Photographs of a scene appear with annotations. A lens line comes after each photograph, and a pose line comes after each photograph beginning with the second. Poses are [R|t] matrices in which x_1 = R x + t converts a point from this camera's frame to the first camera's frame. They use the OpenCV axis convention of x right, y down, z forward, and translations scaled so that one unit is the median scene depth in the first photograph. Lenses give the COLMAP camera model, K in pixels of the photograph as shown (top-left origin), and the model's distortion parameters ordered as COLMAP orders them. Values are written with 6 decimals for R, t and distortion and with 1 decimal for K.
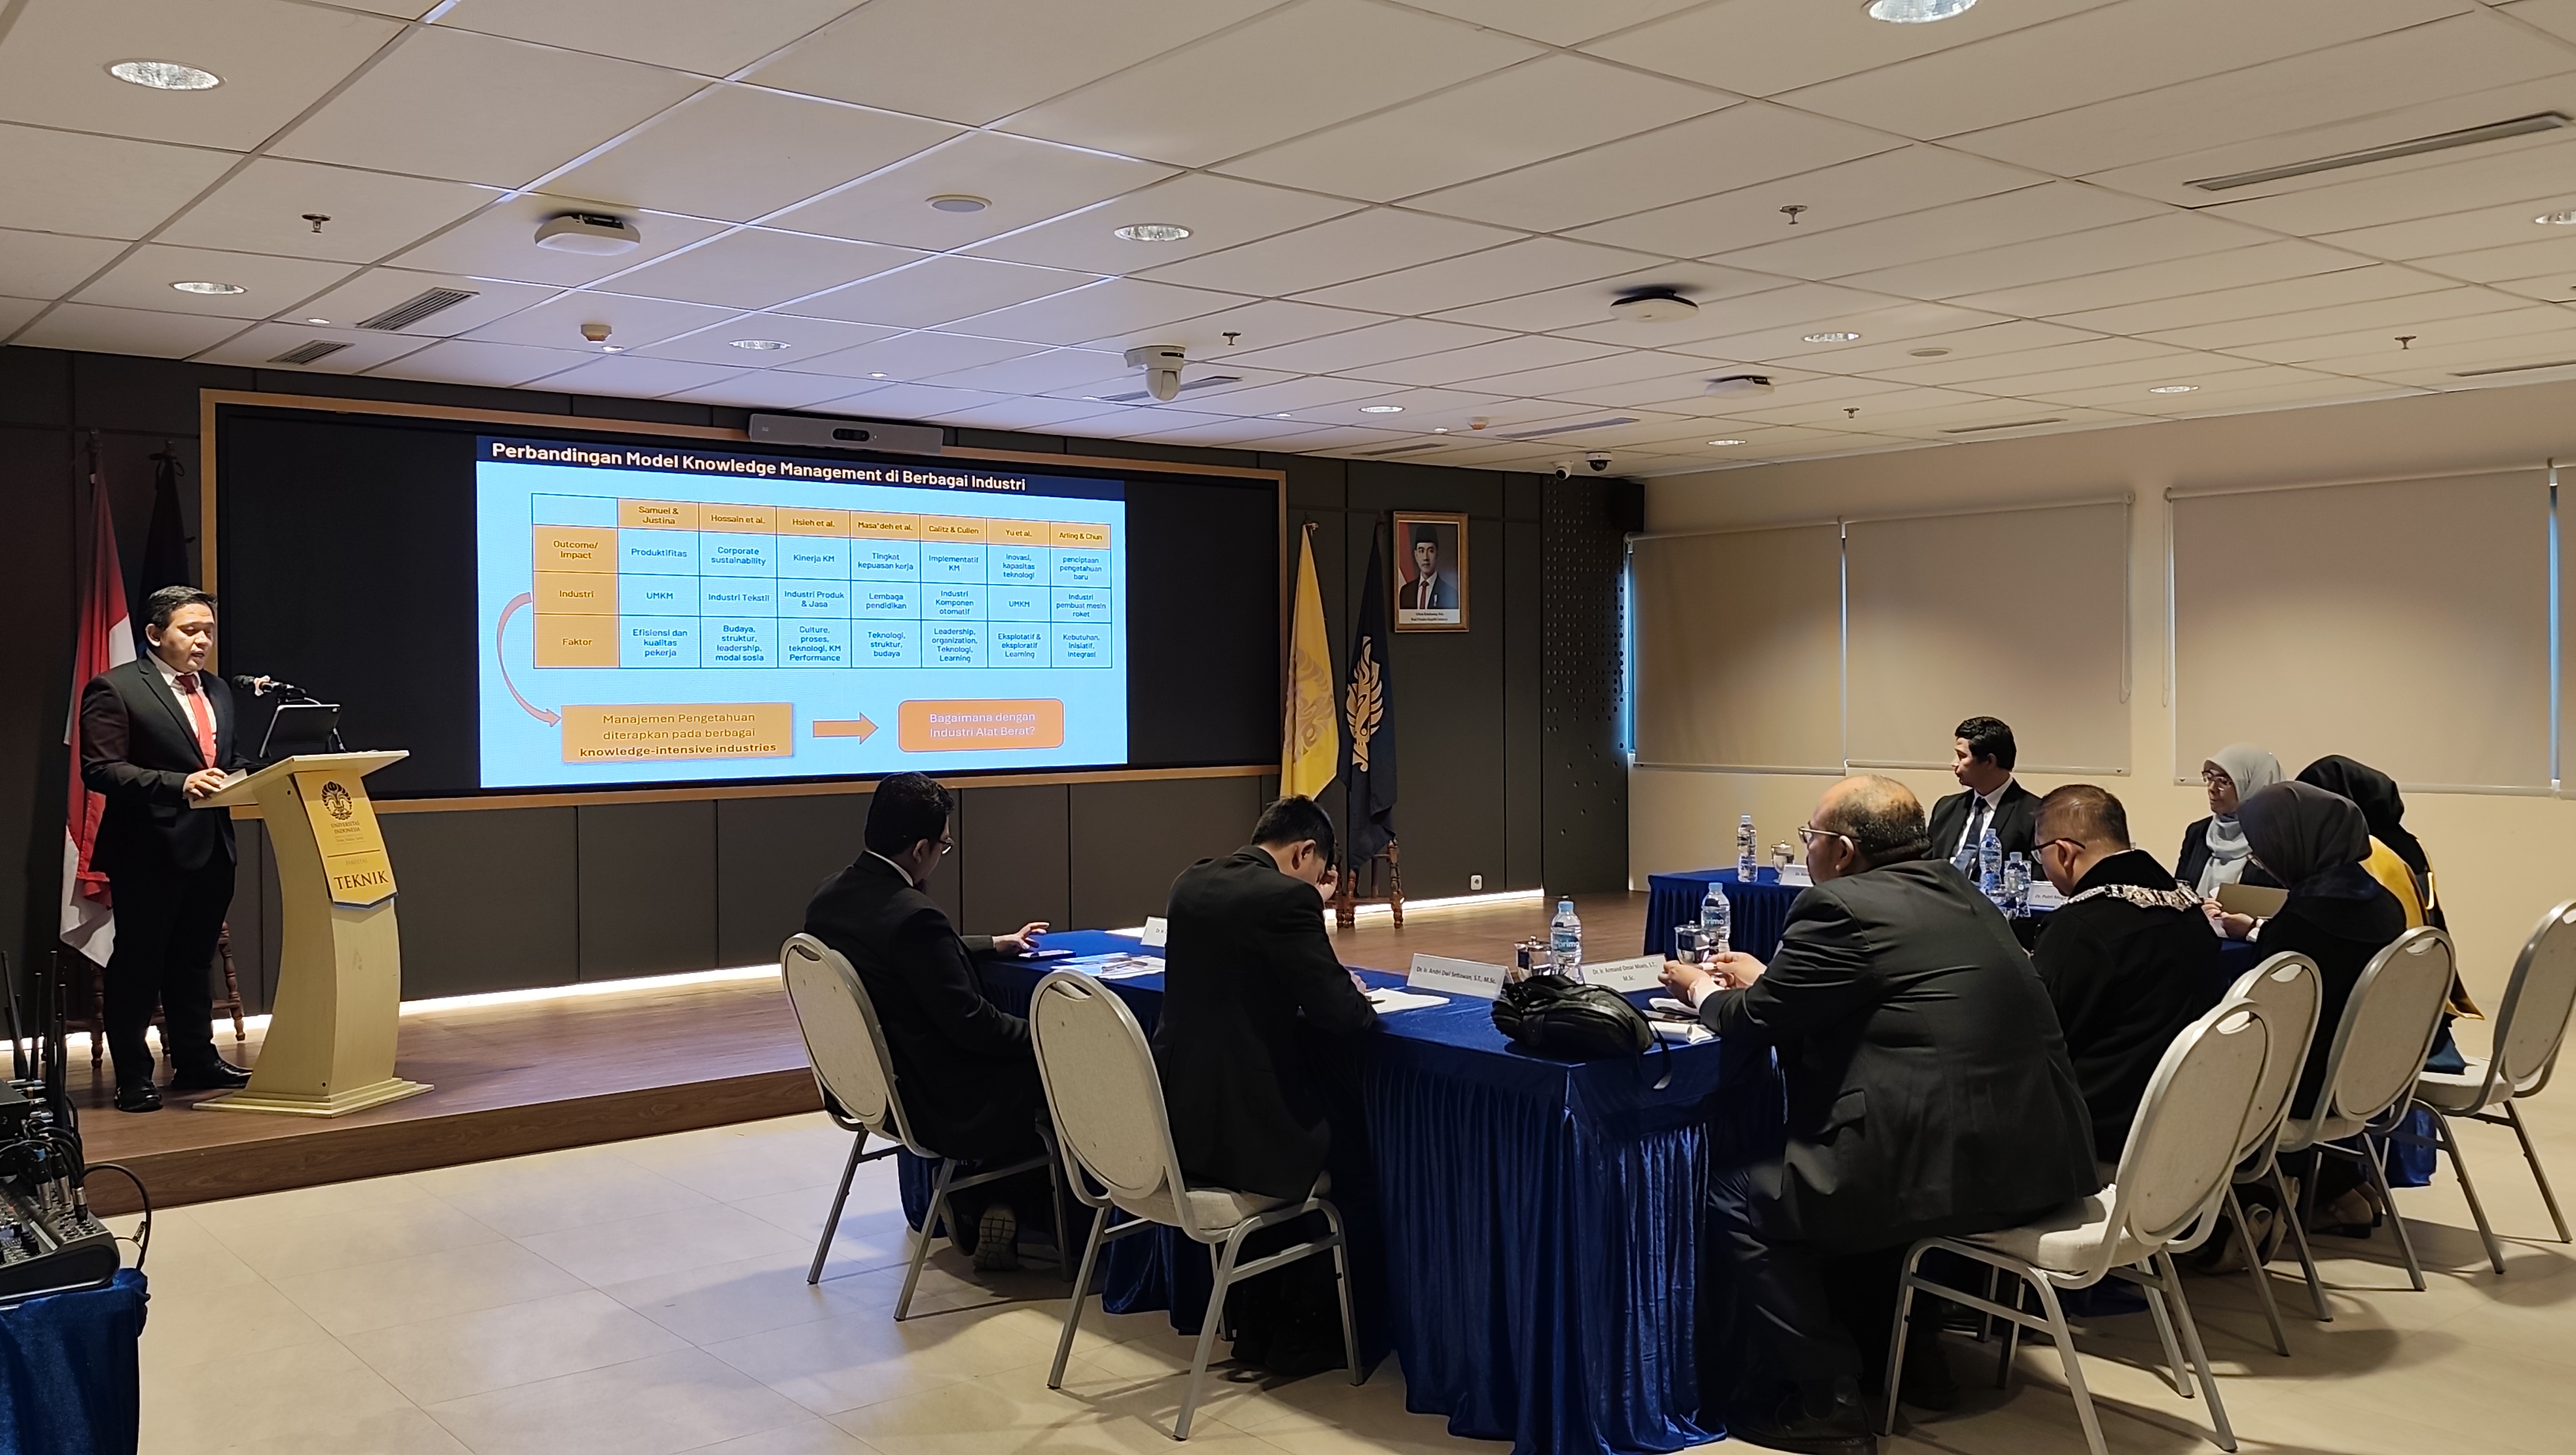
lens RADIAL K [[2044.4, 0, 1288.0], [0, 2044.4, 727.5], [0, 0, 1]] dist [0.000666, -0.003415]
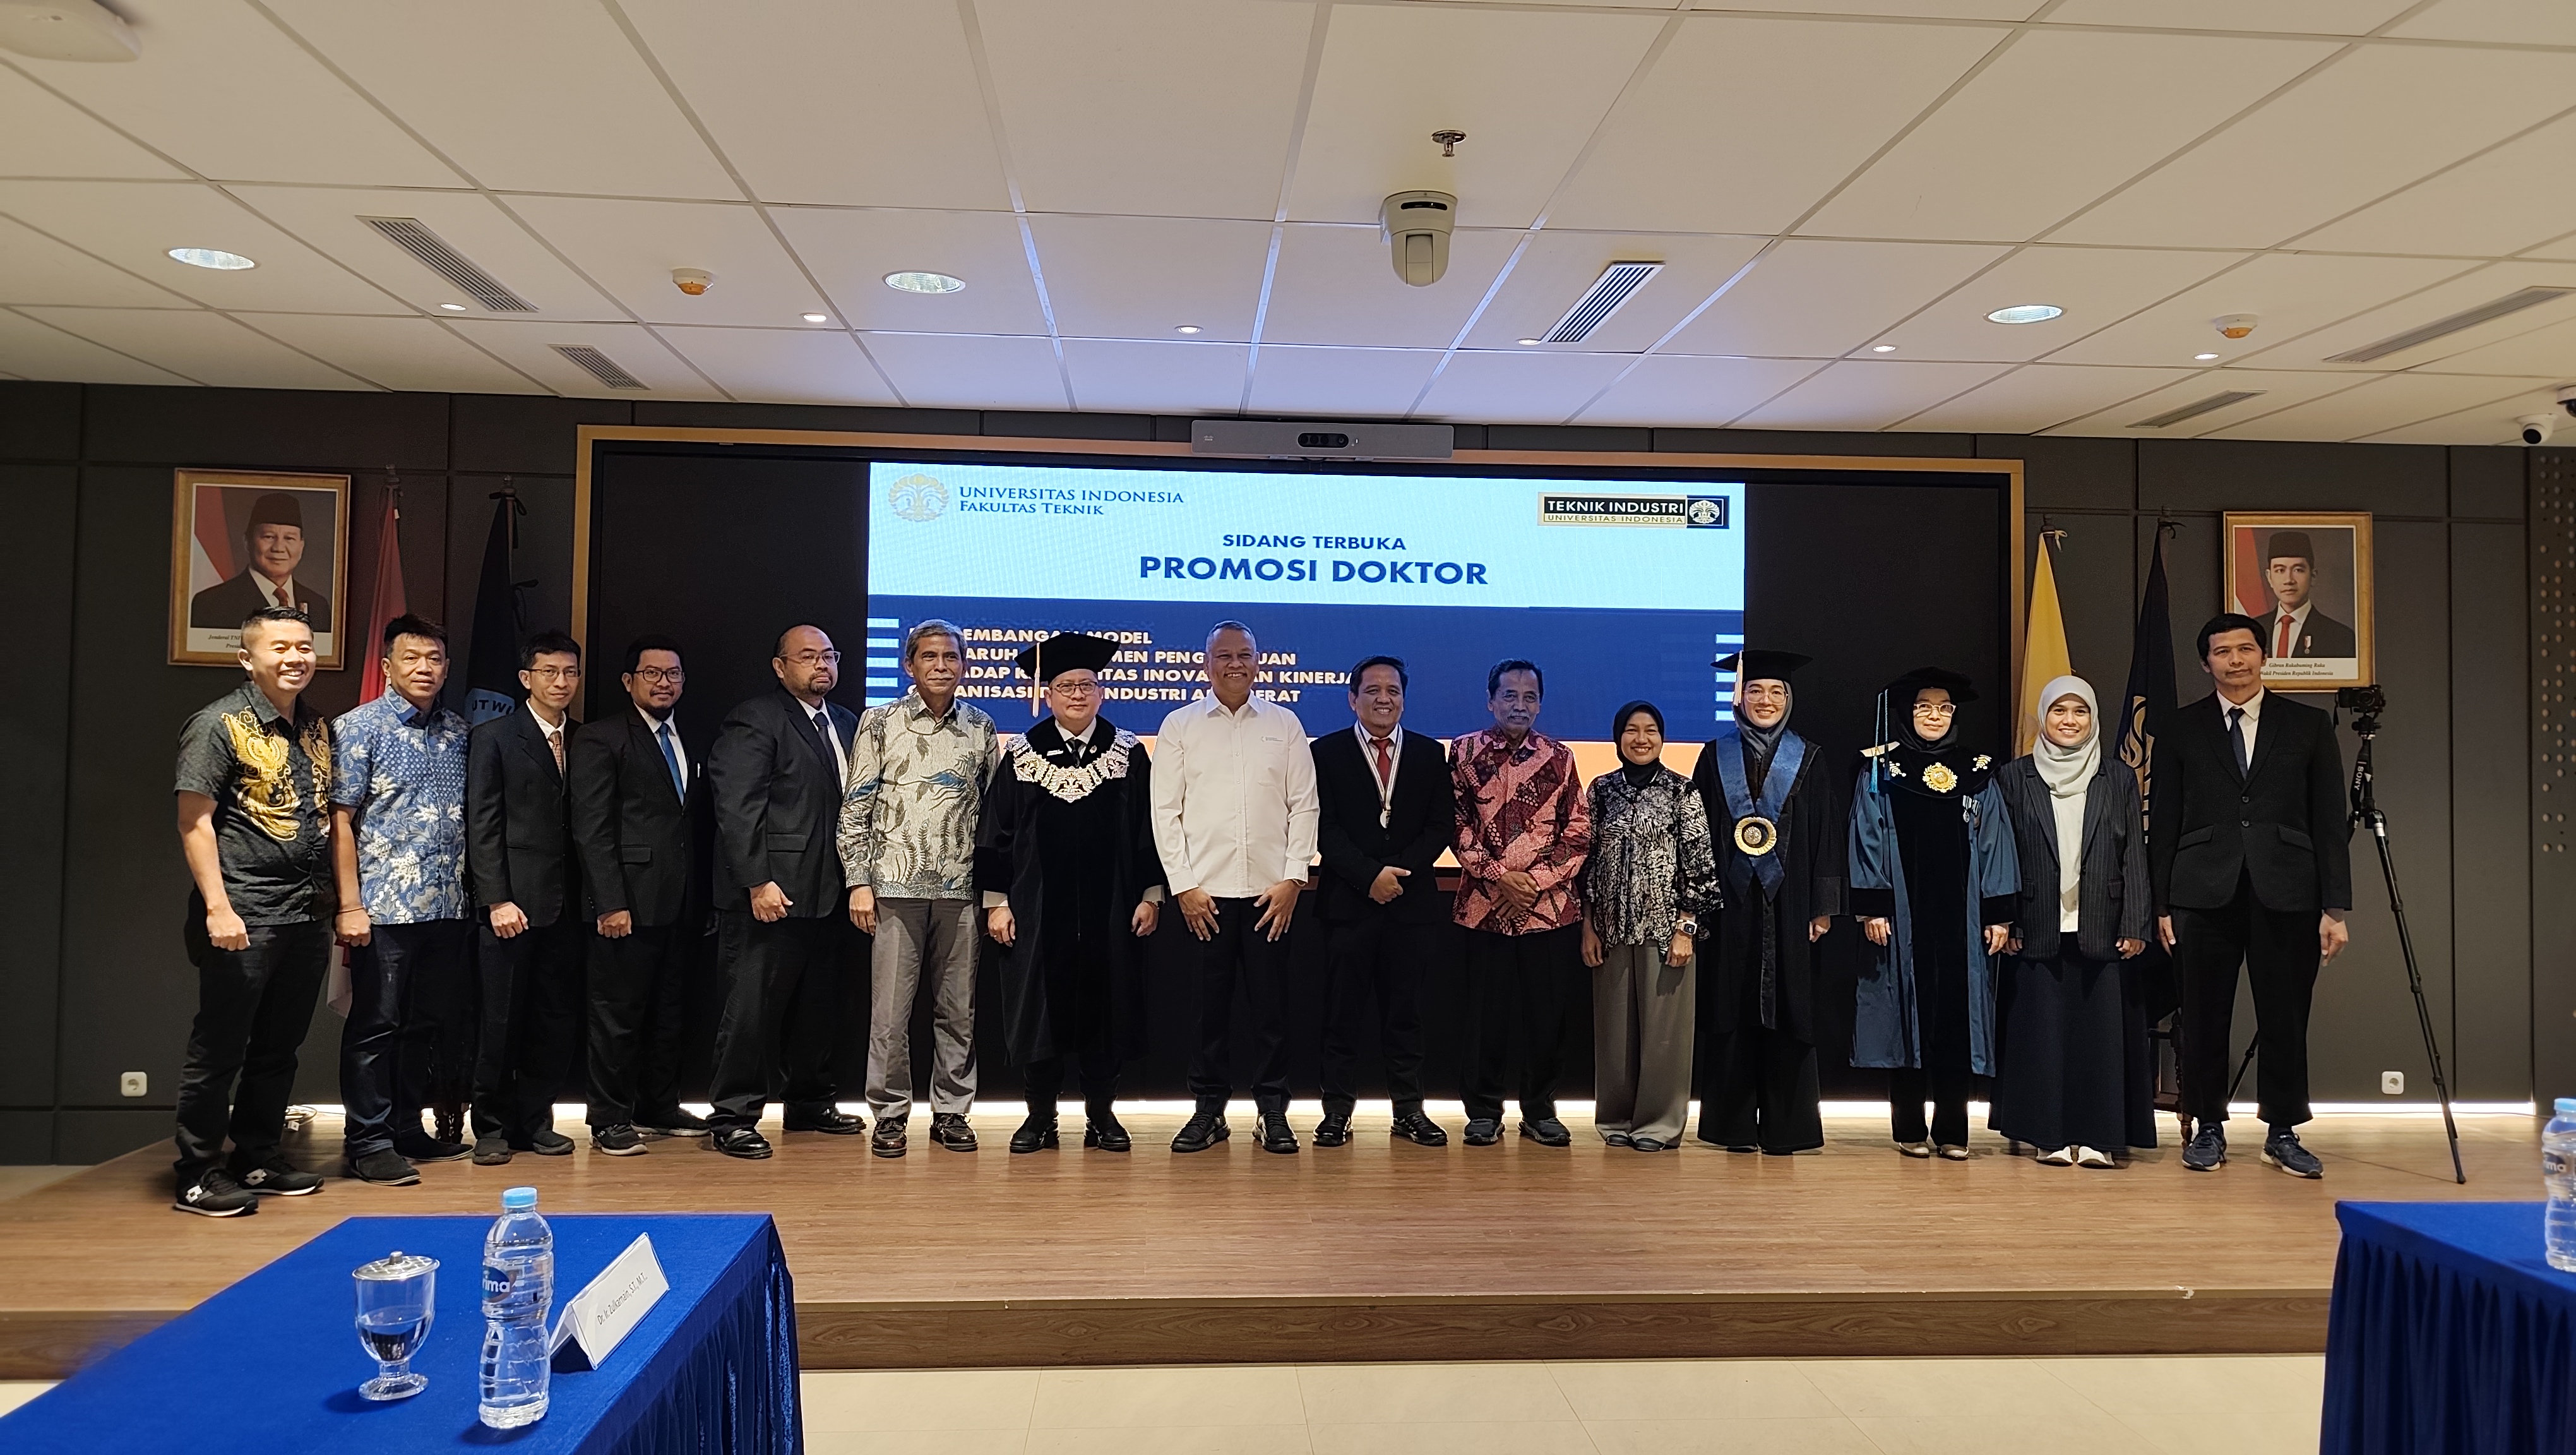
lens RADIAL K [[1697.2, 0, 1288.0], [0, 1697.2, 727.5], [0, 0, 1]] dist [0.083091, -0.110754]
pose [[0.815743, 0.001954, -0.578412, 0.149146], [-0.030607, 0.998739, -0.039792, -0.004350], [0.577605, 0.050164, 0.814774, 0.430935]]
